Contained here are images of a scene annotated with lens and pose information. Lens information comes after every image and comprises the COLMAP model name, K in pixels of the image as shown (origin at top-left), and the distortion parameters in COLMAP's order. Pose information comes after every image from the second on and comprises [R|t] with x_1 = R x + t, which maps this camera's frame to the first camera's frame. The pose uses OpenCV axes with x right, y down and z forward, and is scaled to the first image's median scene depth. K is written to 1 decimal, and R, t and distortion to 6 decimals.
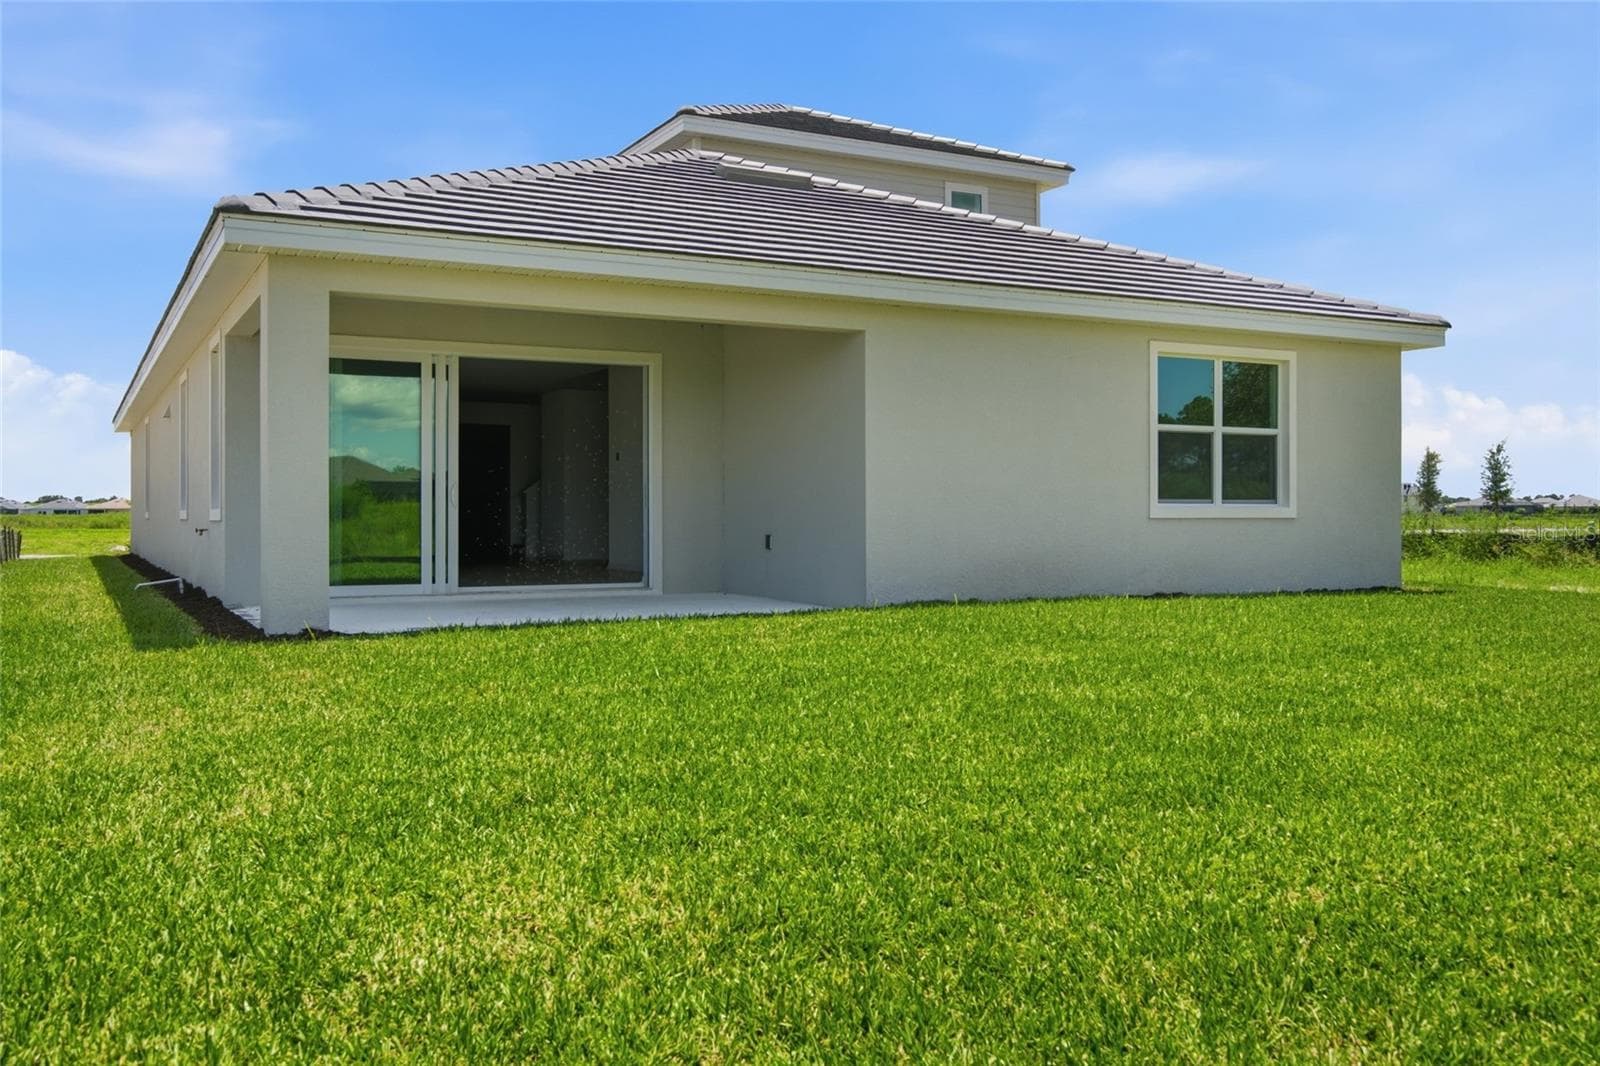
lens RADIAL K [[1375.8, 0, 796.4], [0, 1375.8, 537.1], [0, 0, 1]] dist [0.006449, 0.002212]
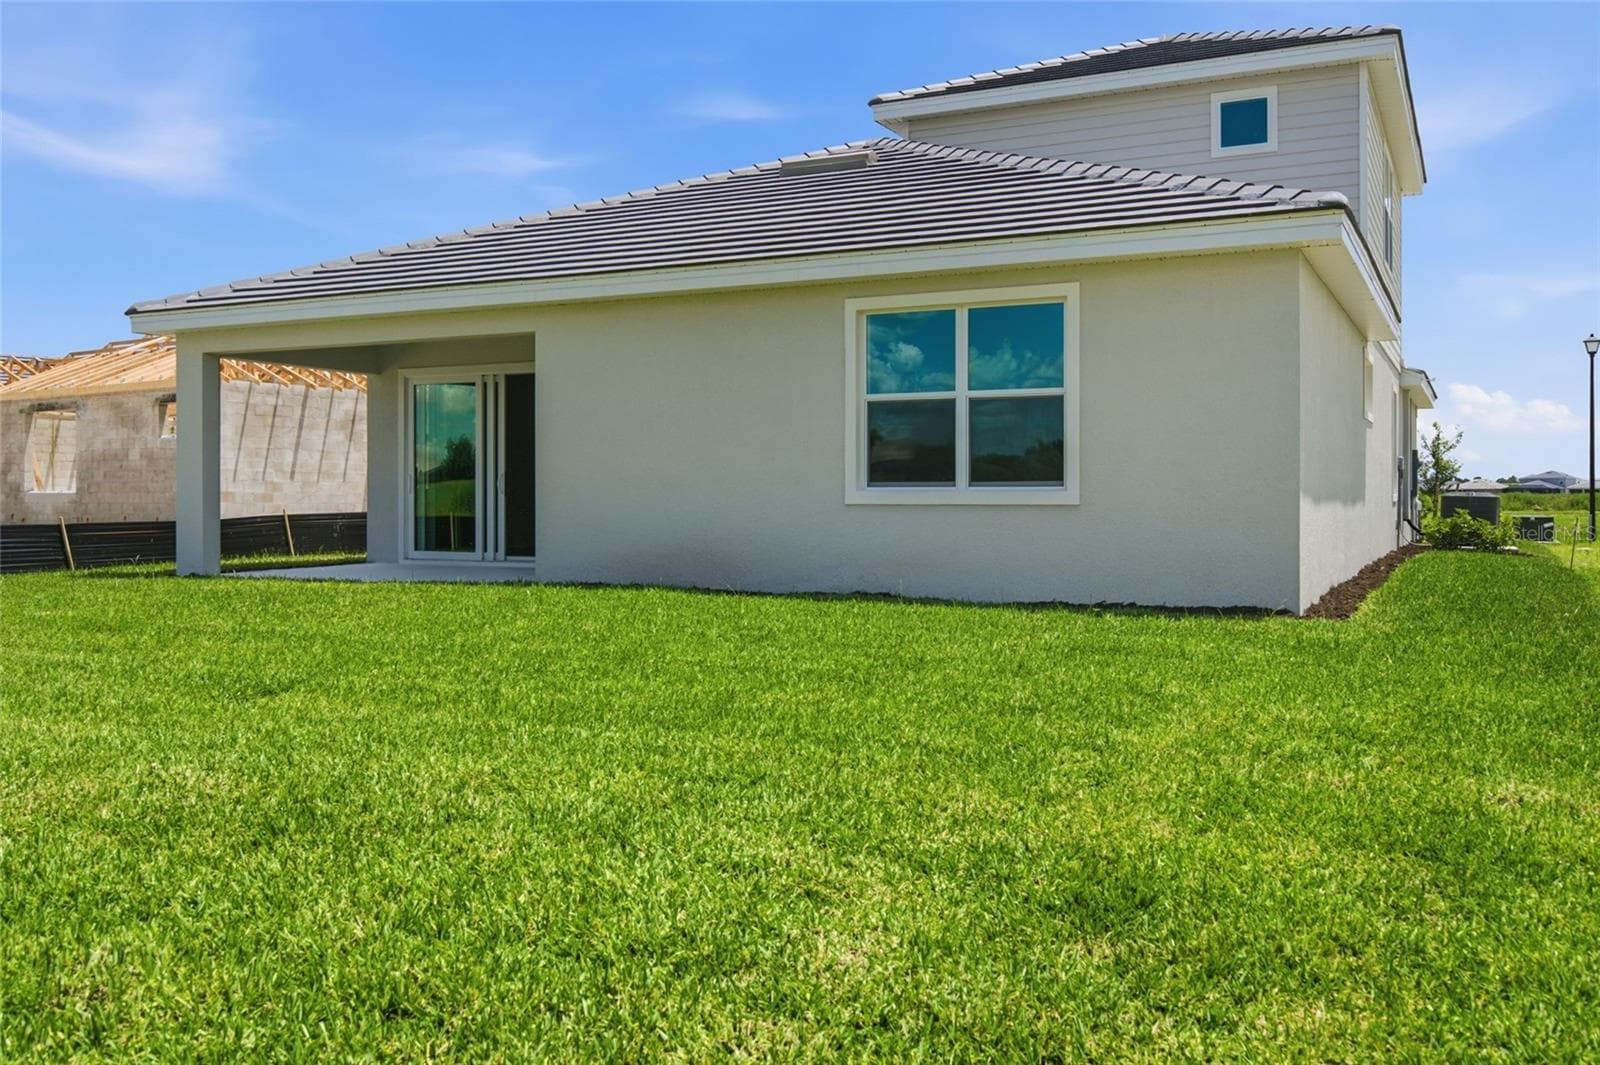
lens RADIAL K [[1375.8, 0, 796.6], [0, 1375.8, 531.9], [0, 0, 1]] dist [0.006449, 0.002212]
pose [[0.586708, 0.021755, -0.809506, 0.900767], [-0.013346, 0.999763, 0.017195, -0.010599], [0.809688, 0.000715, 0.586860, 0.447809]]
